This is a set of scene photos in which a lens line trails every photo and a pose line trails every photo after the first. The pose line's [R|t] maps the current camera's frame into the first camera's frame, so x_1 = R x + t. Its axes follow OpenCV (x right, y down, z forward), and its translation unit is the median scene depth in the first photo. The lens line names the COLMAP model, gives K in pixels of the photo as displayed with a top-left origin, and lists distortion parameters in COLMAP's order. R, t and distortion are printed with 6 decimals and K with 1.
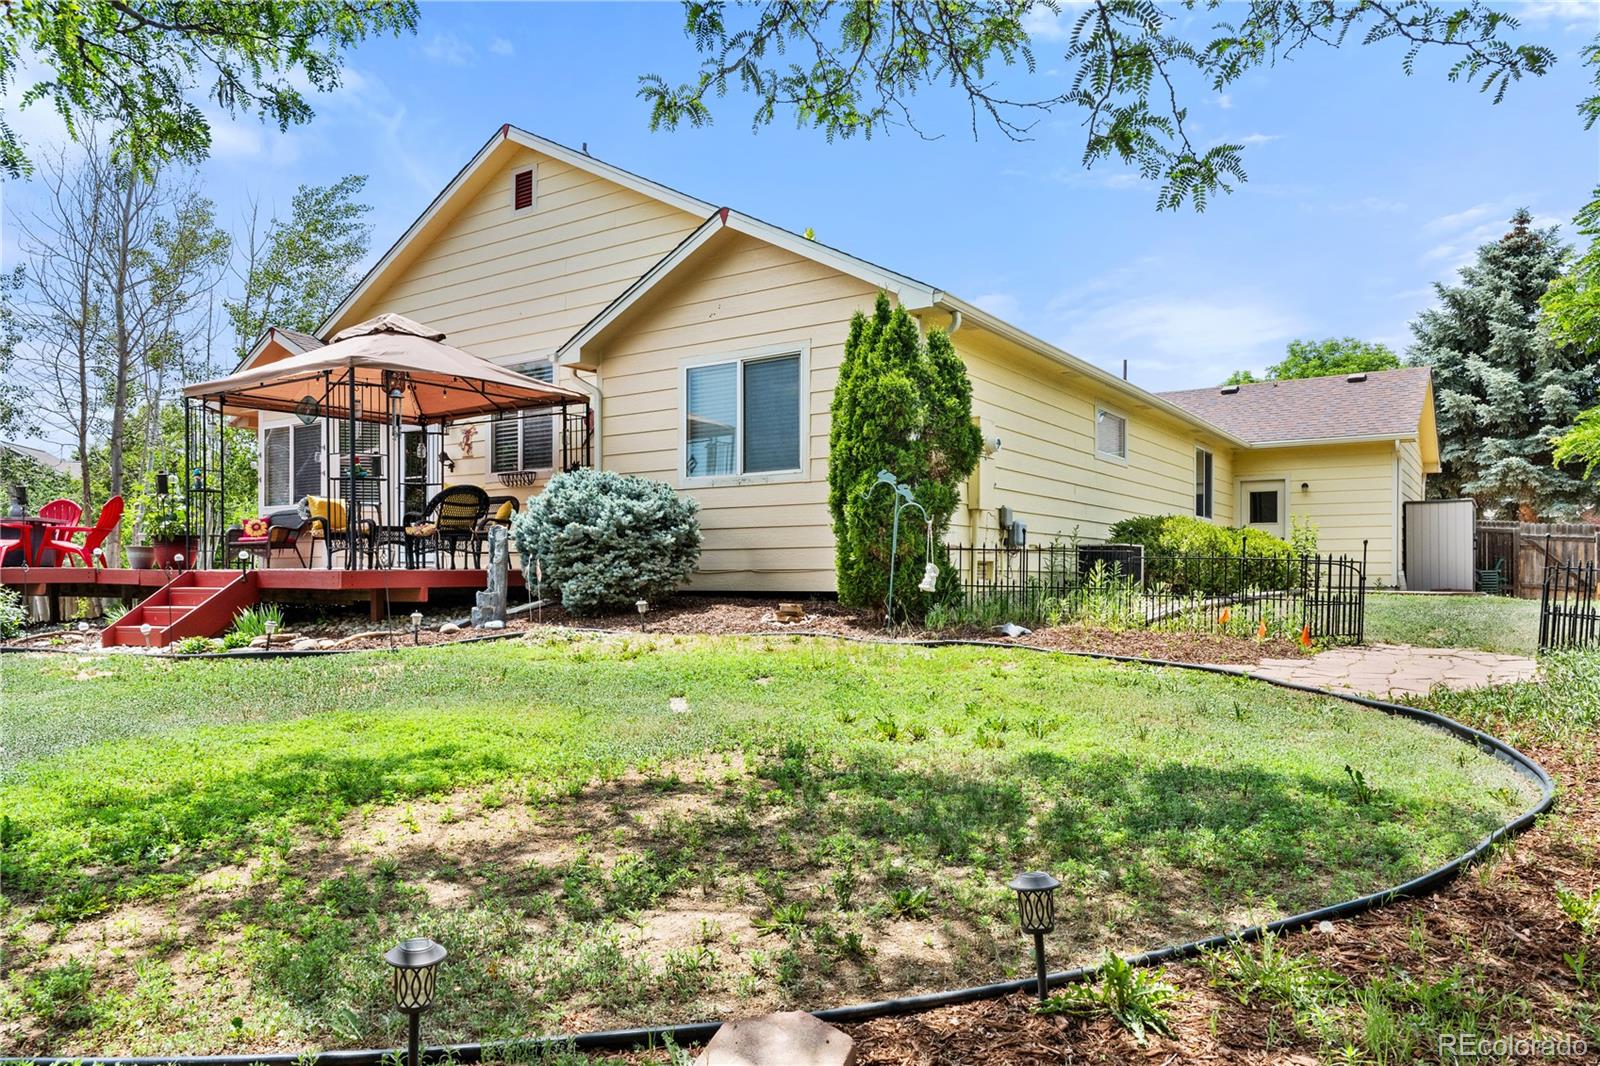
lens RADIAL K [[1105.2, 0, 799.5], [0, 1105.2, 573.4], [0, 0, 1]] dist [0.004659, 0.000115]
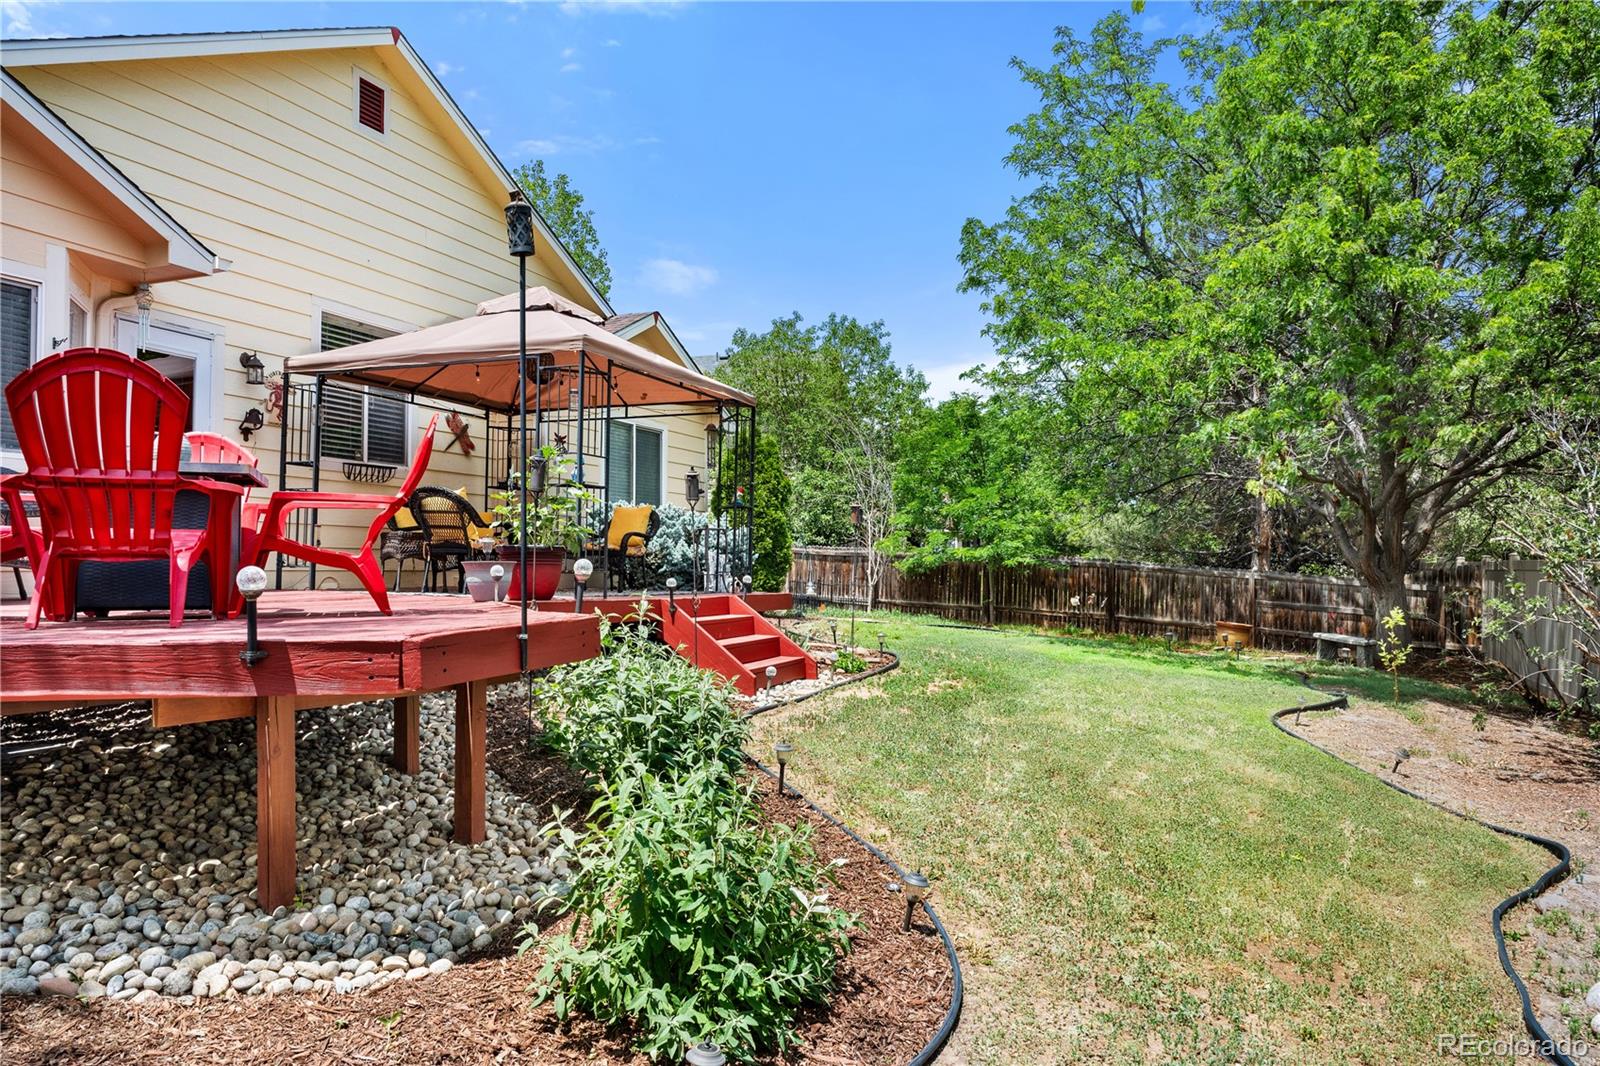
lens RADIAL K [[1105.2, 0, 799.5], [0, 1105.2, 573.4], [0, 0, 1]] dist [0.004659, 0.000115]
pose [[-0.222704, -0.004368, 0.974876, -1.099267], [-0.006661, 0.999973, 0.002959, -0.018642], [-0.974863, -0.005835, -0.222727, 0.887743]]
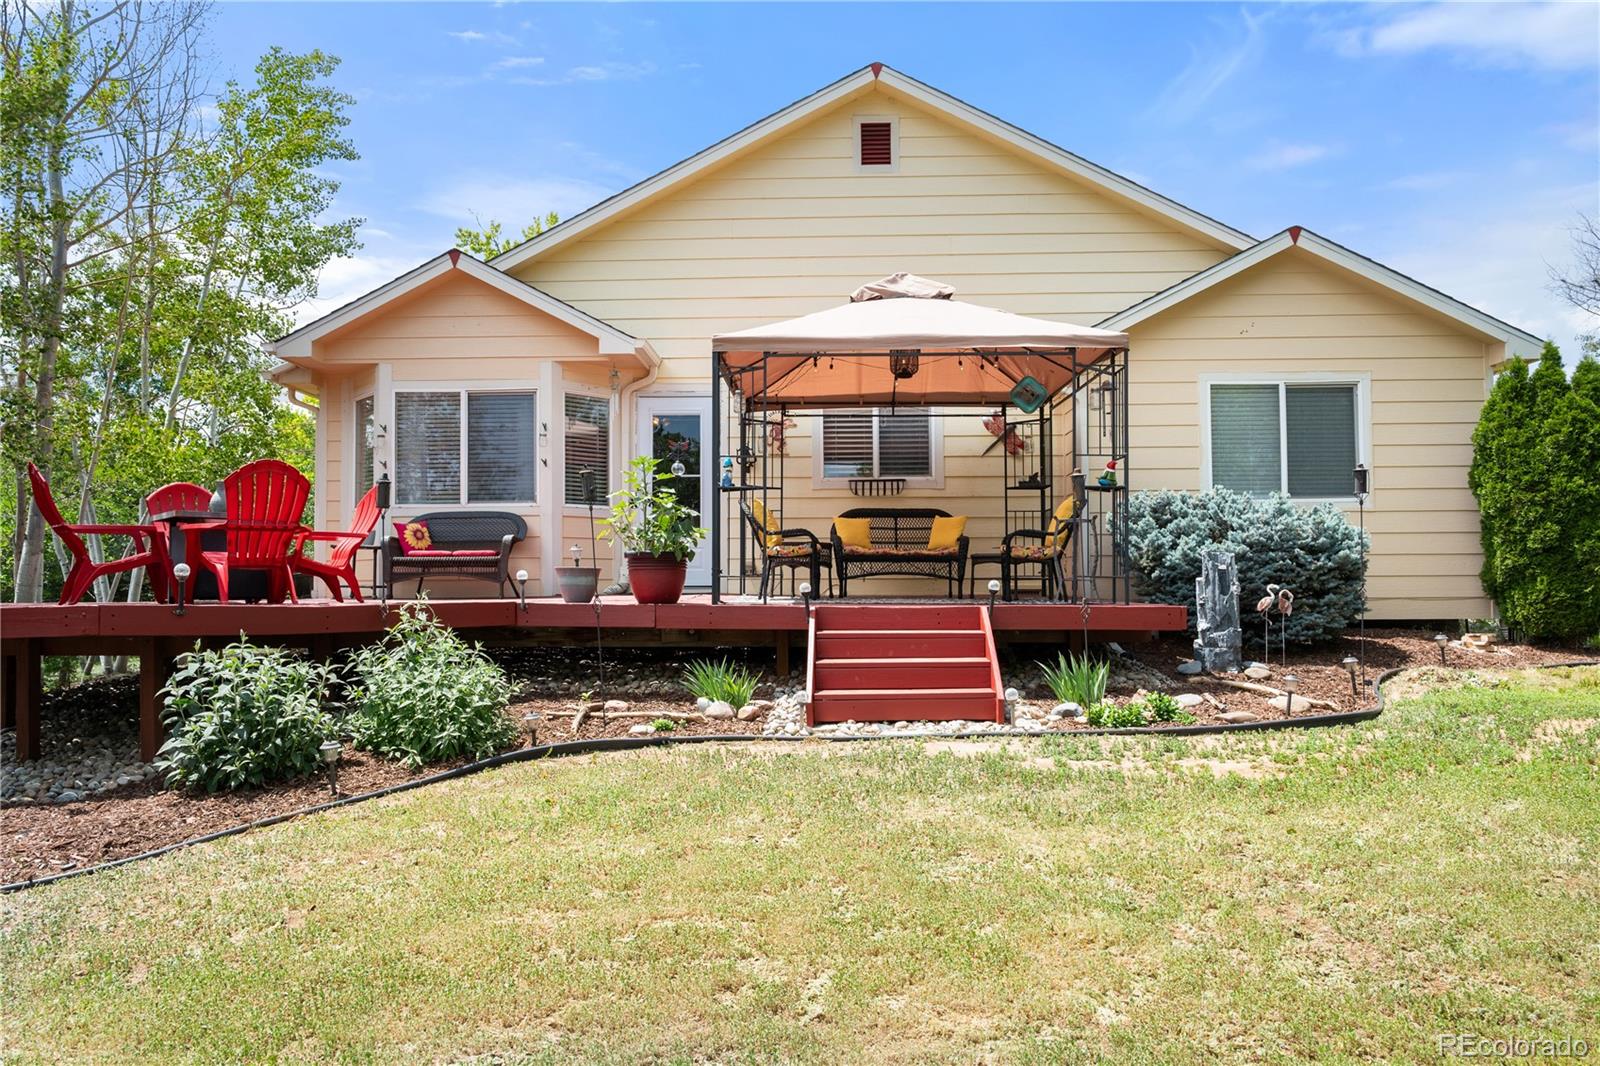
lens RADIAL K [[1105.2, 0, 799.5], [0, 1105.2, 573.4], [0, 0, 1]] dist [0.004659, 0.000115]
pose [[0.842418, 0.006545, 0.538784, -0.757897], [-0.001587, 0.999952, -0.009667, -0.012006], [-0.538821, 0.007289, 0.842388, 0.330069]]
